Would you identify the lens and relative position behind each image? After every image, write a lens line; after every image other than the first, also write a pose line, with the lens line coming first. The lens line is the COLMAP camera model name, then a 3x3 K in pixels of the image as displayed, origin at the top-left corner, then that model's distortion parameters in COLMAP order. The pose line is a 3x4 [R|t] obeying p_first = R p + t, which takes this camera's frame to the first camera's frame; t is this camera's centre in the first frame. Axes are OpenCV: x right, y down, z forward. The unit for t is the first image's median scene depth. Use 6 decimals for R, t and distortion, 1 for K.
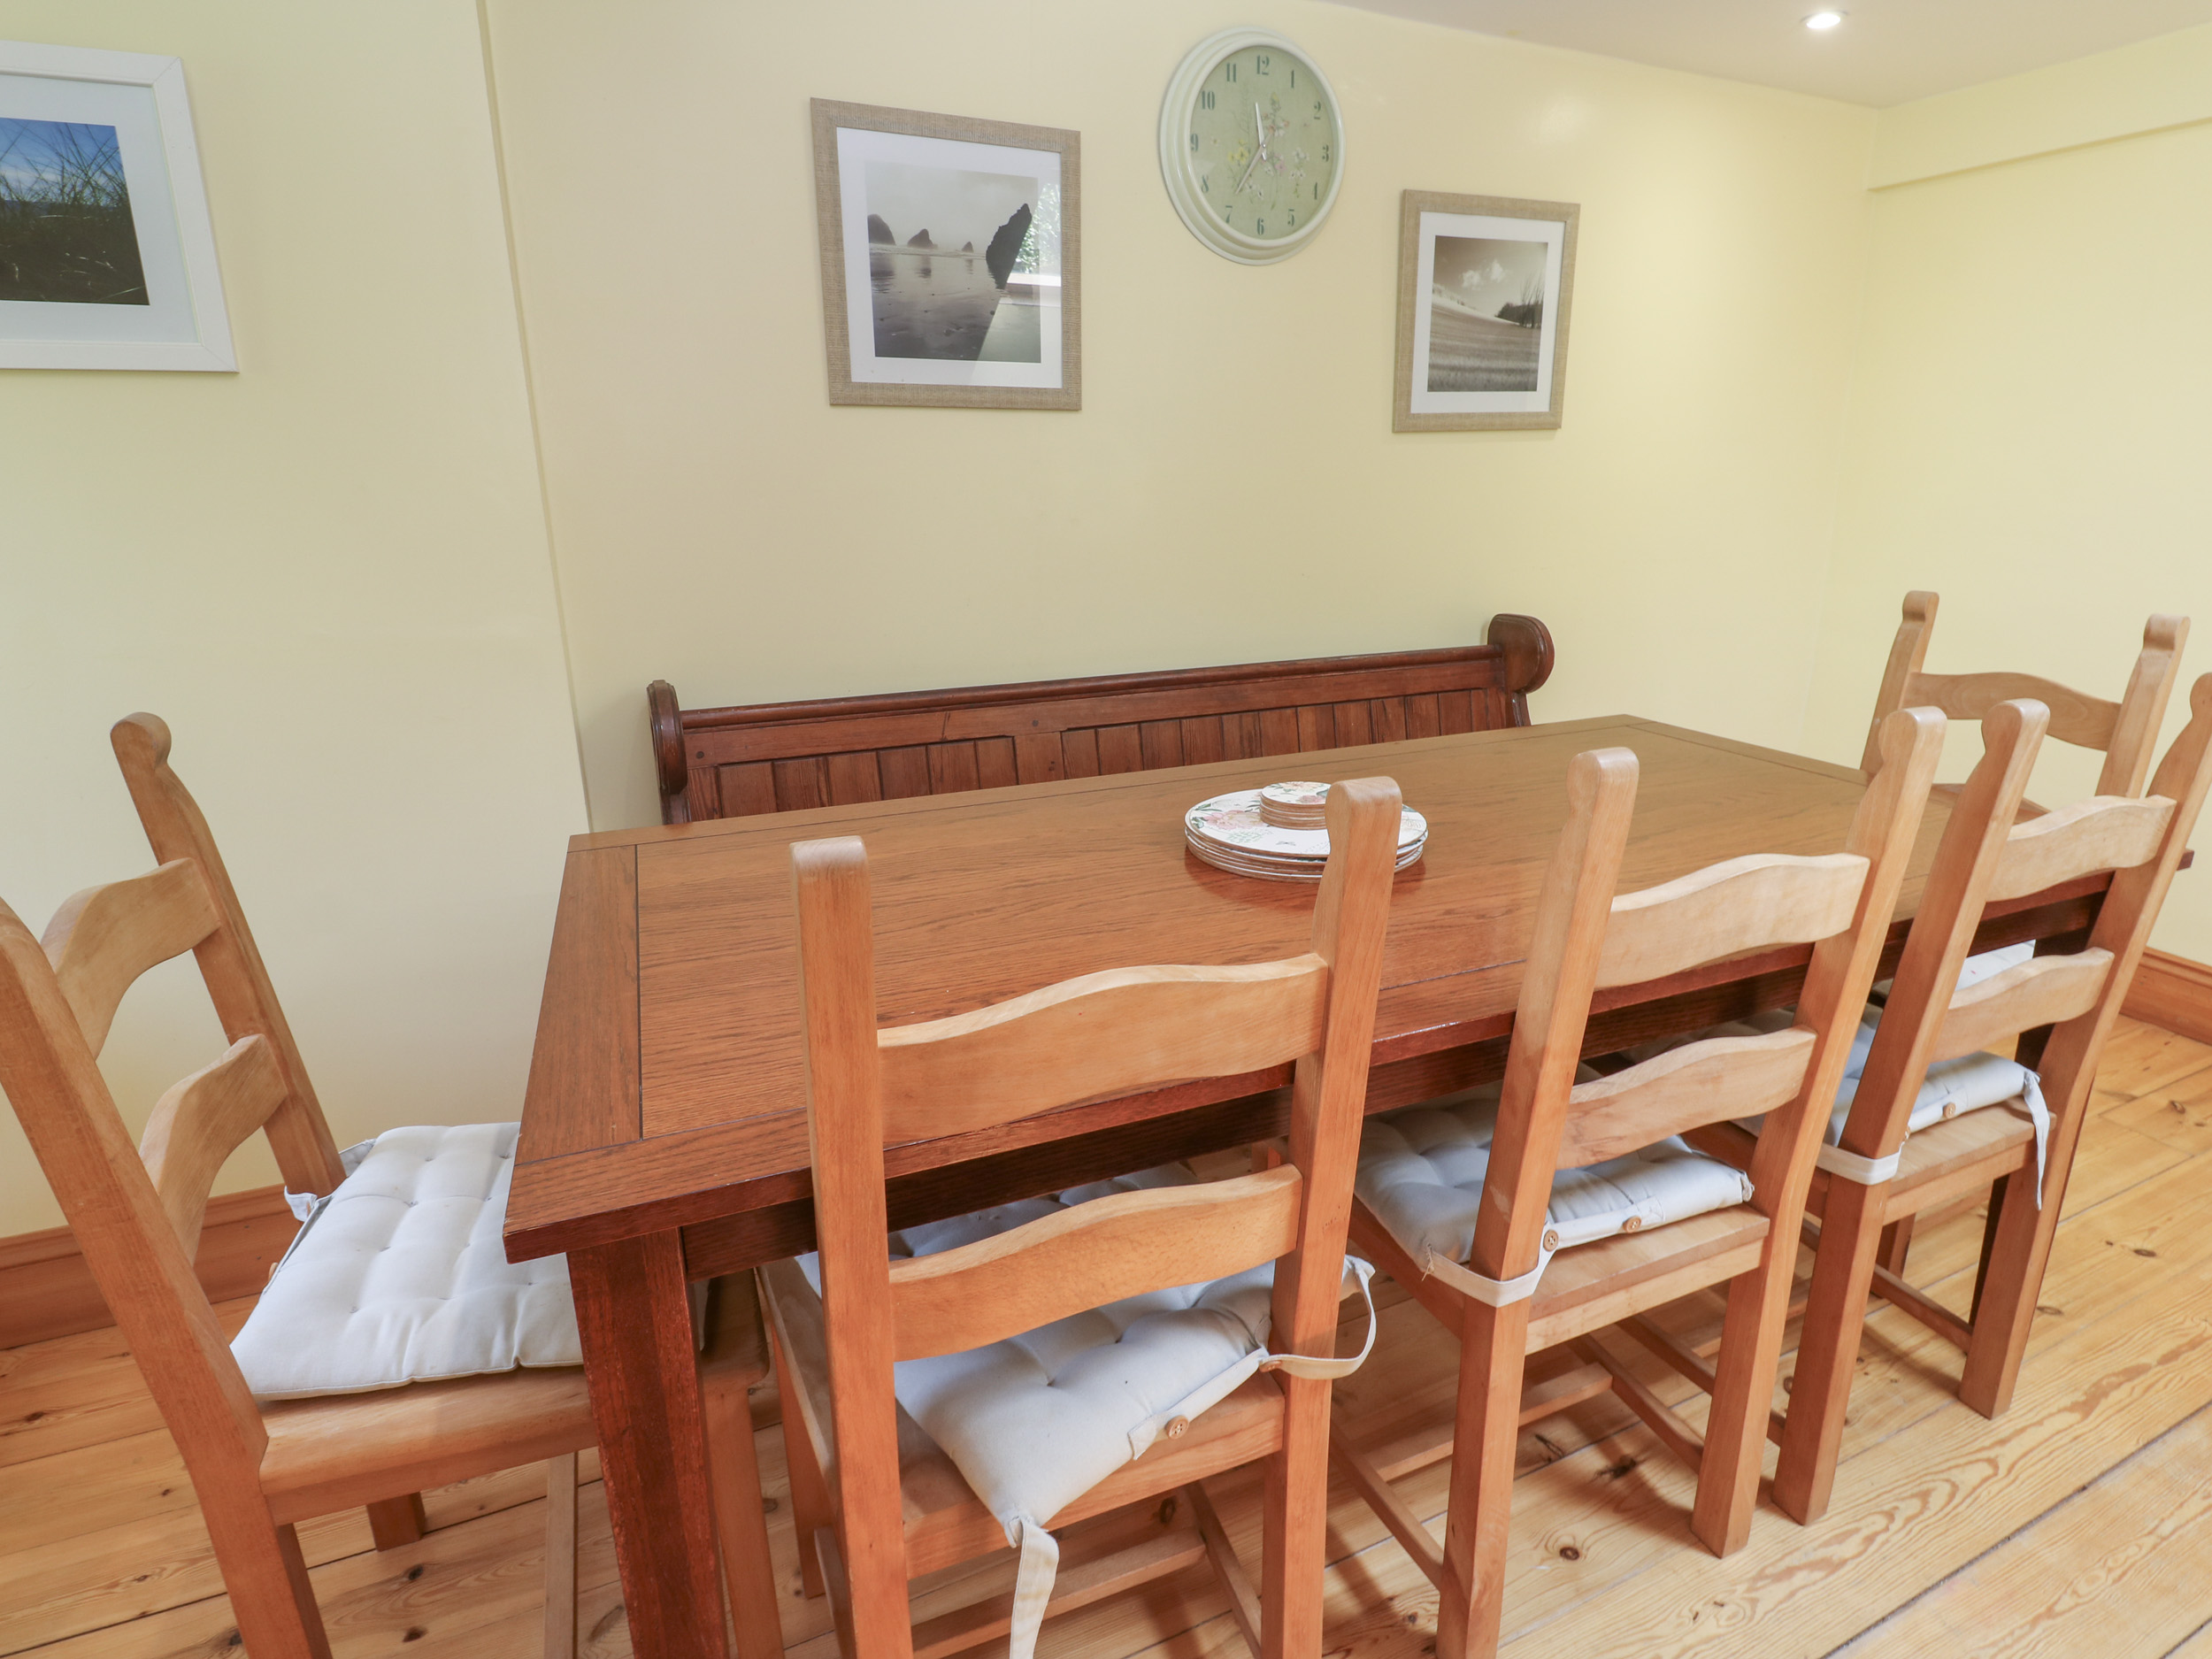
lens RADIAL K [[1181.5, 0, 1115.8], [0, 1181.5, 824.5], [0, 0, 1]] dist [-0.007234, -0.012749]
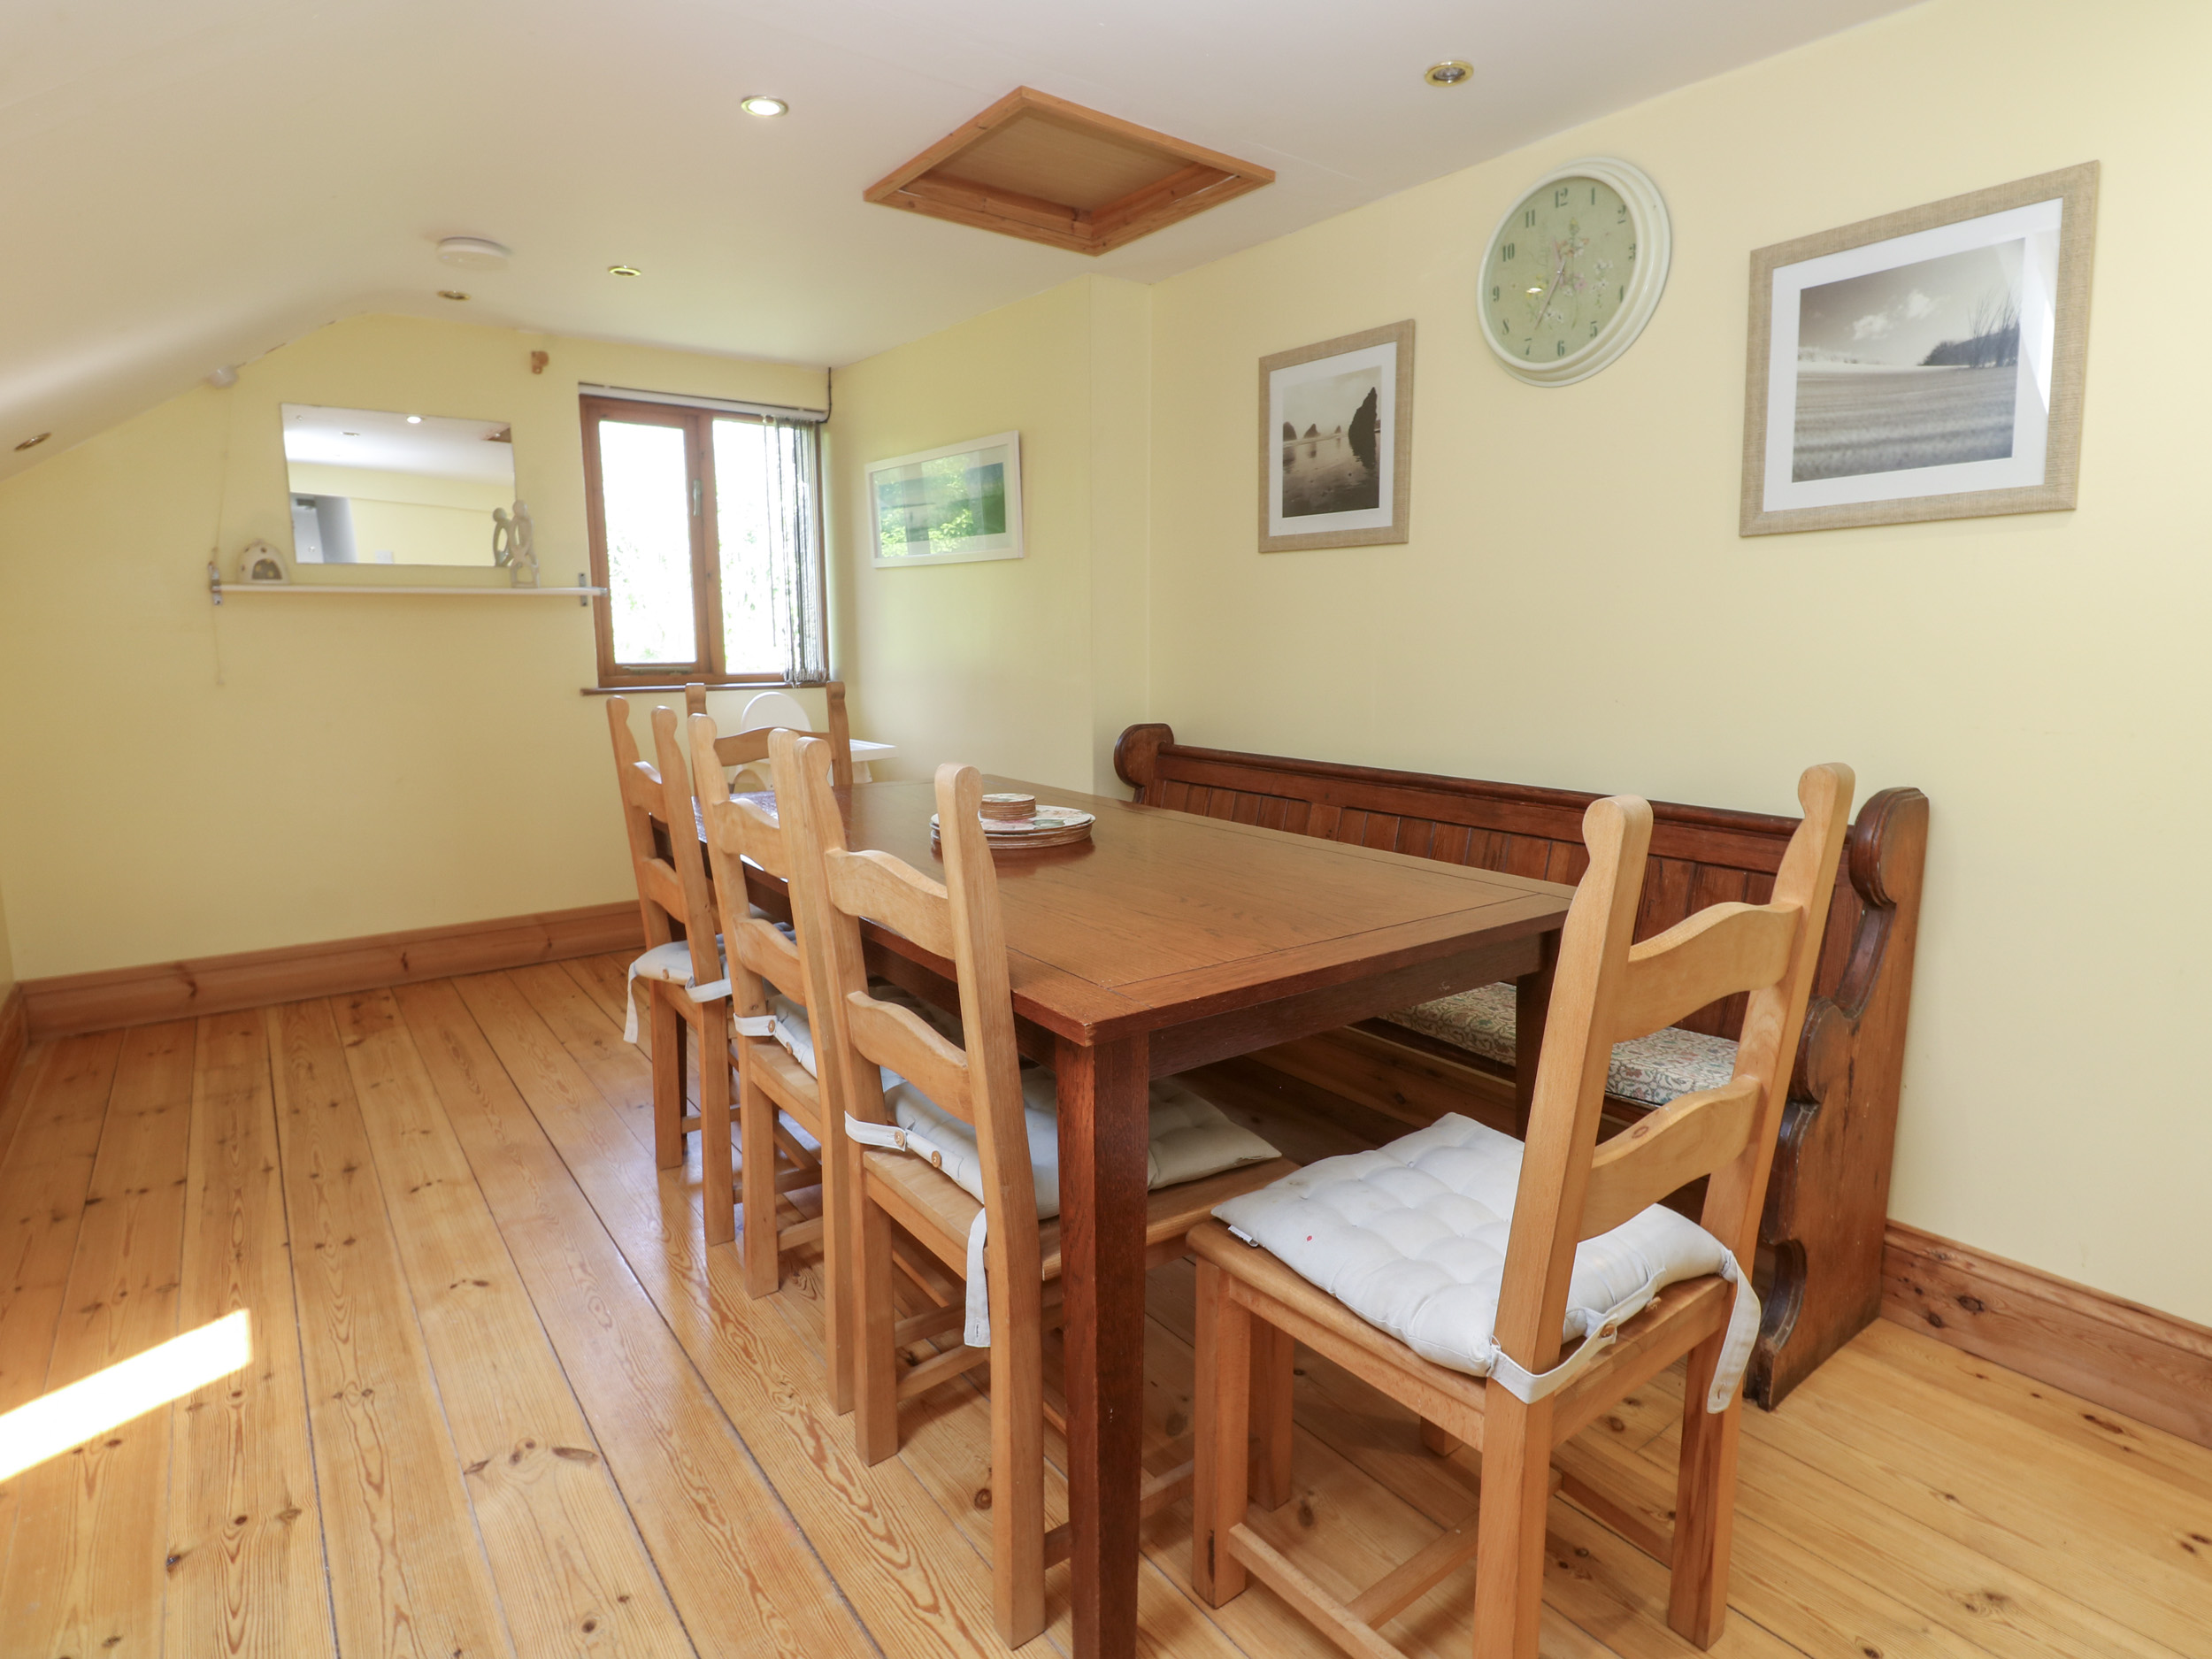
lens RADIAL K [[1181.5, 0, 1109.5], [0, 1181.5, 811.5], [0, 0, 1]] dist [-0.007234, -0.012749]
pose [[0.199404, 0.155432, -0.967512, 1.136660], [-0.273879, 0.956833, 0.097271, -0.135954], [0.940866, 0.245585, 0.233366, 0.541470]]
